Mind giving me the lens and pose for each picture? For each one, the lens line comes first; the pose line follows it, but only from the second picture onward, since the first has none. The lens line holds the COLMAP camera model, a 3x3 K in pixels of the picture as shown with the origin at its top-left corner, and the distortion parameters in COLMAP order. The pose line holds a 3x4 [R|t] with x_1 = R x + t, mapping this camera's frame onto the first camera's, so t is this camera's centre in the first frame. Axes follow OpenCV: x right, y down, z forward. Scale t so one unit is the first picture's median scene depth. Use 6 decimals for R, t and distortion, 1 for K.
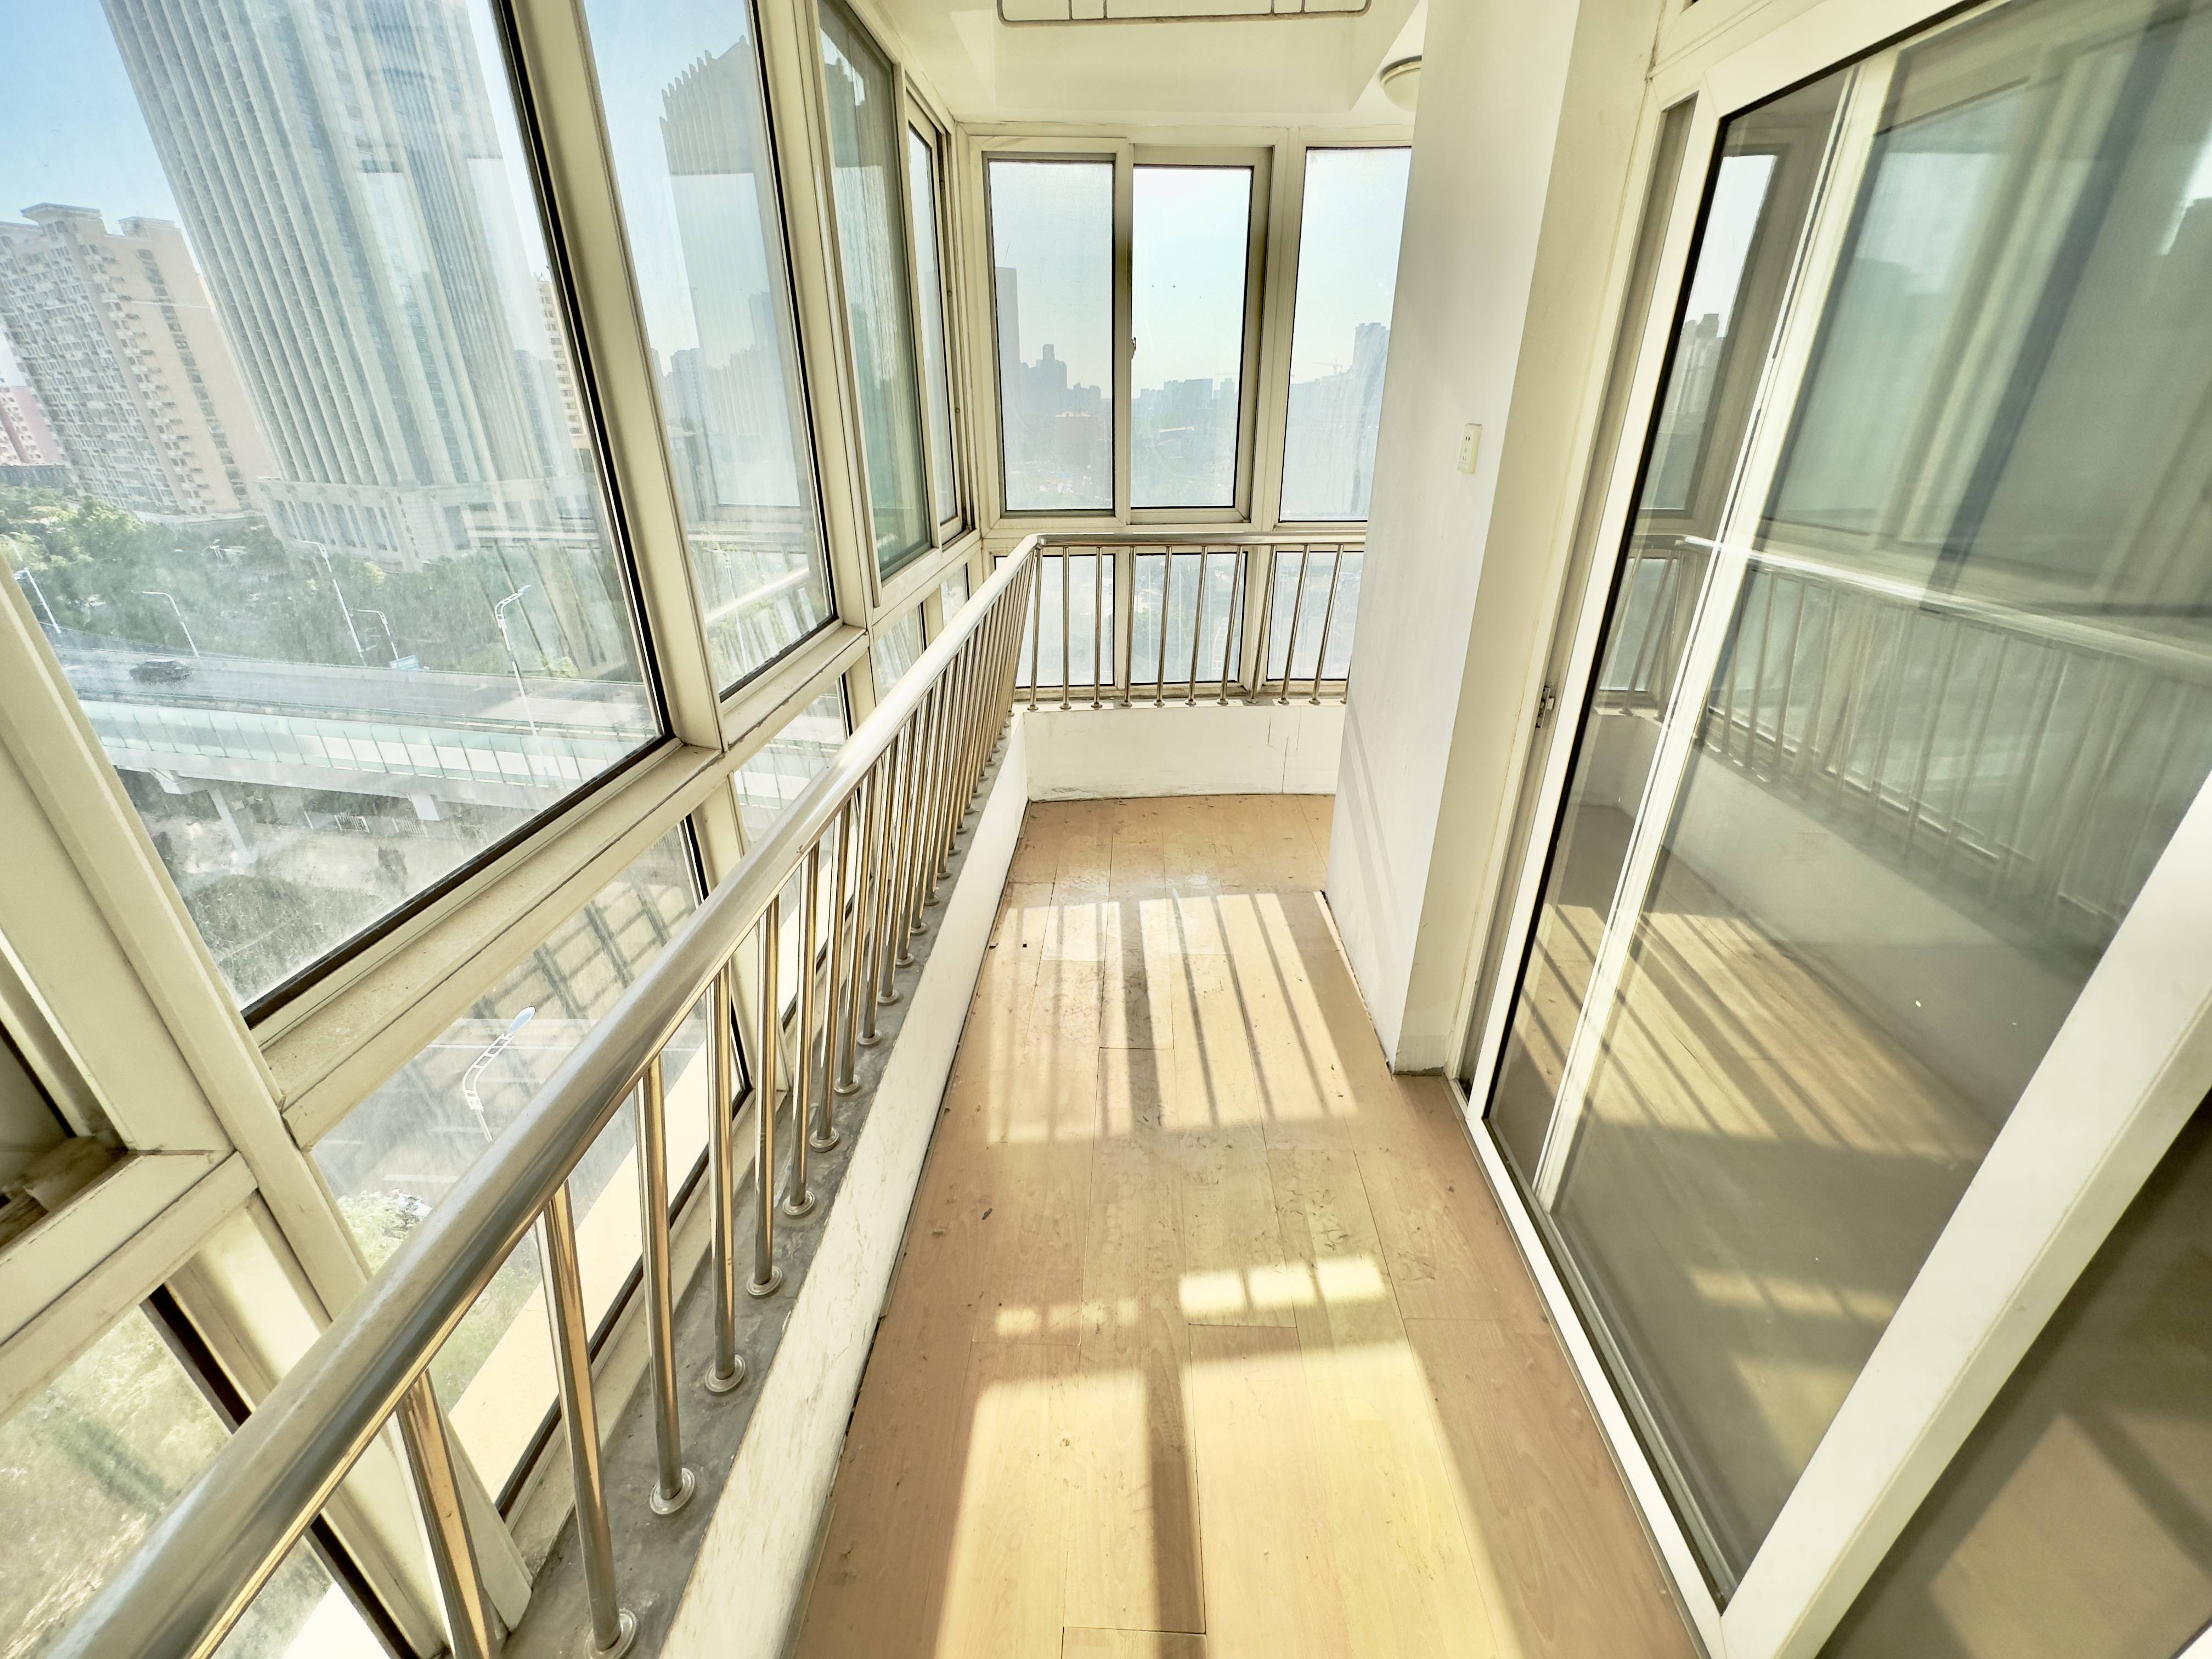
lens RADIAL K [[881.2, 0, 1107.7], [0, 881.2, 824.1], [0, 0, 1]] dist [-0.001308, -0.000018]
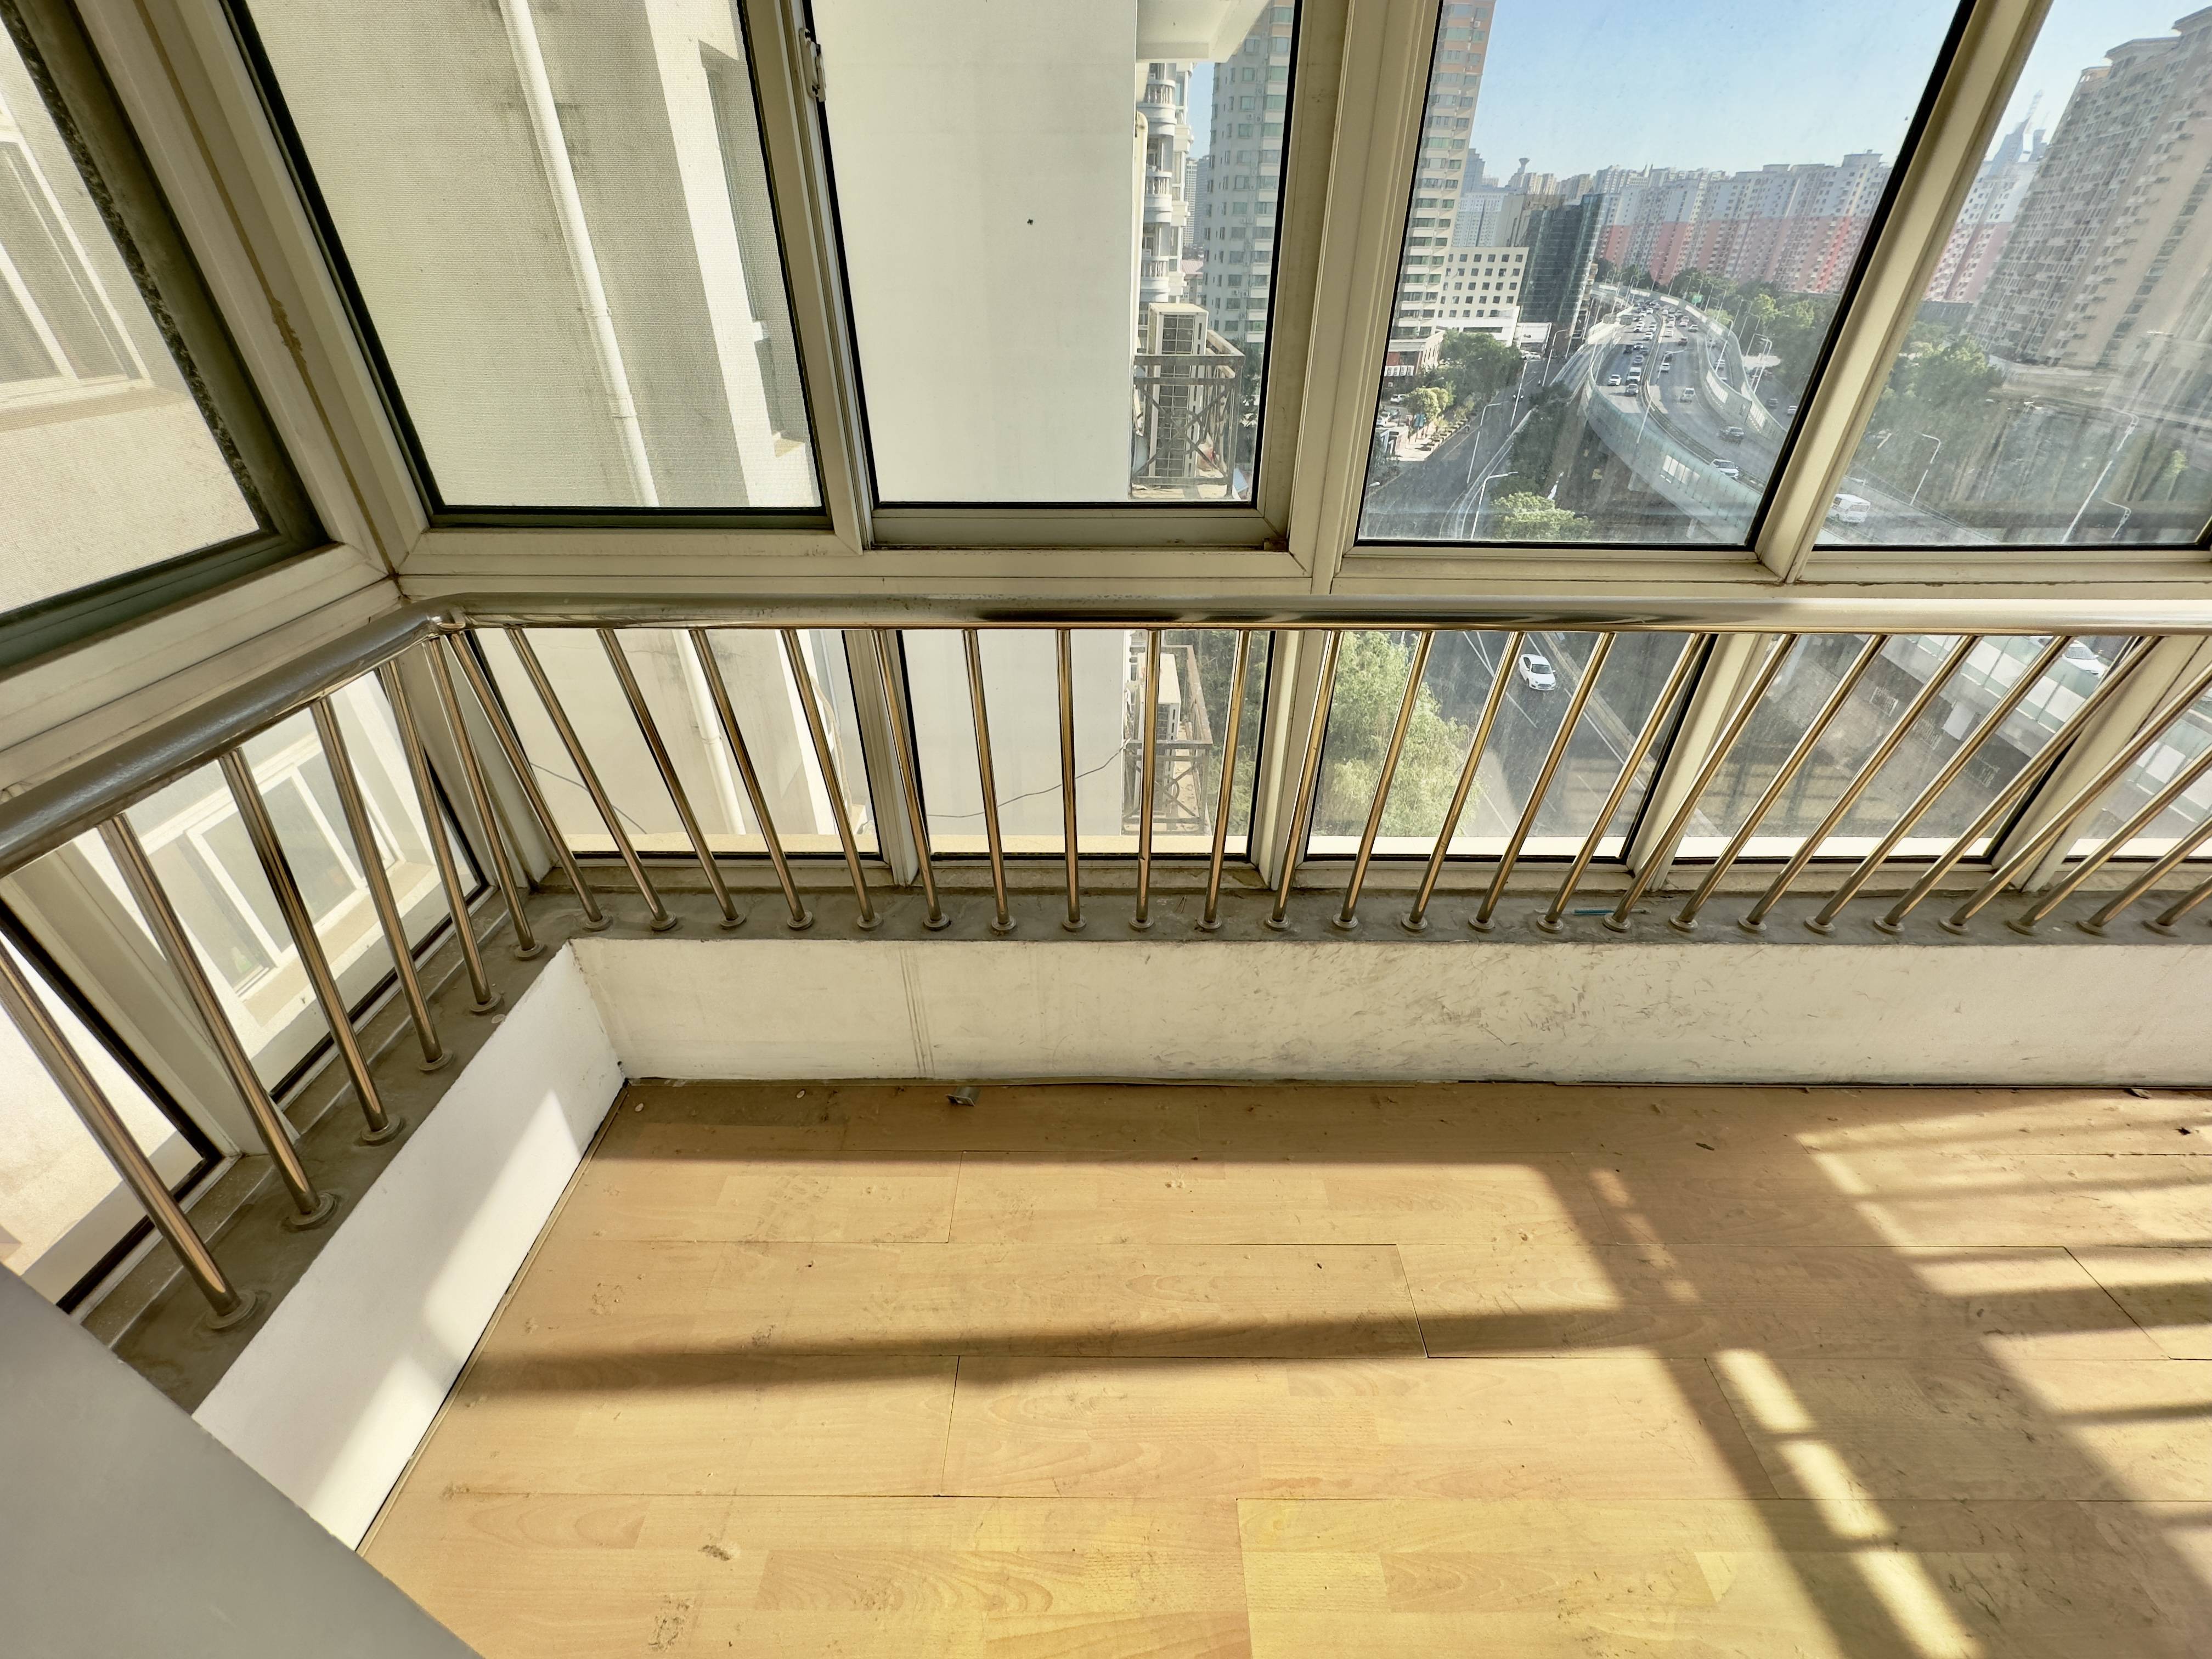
lens RADIAL K [[881.2, 0, 1109.5], [0, 881.2, 832.2], [0, 0, 1]] dist [-0.001308, -0.000018]
pose [[0.036366, 0.551072, -0.833665, 0.513353], [-0.425654, 0.763302, 0.485992, -0.014128], [0.904155, 0.337179, 0.262325, 0.041341]]
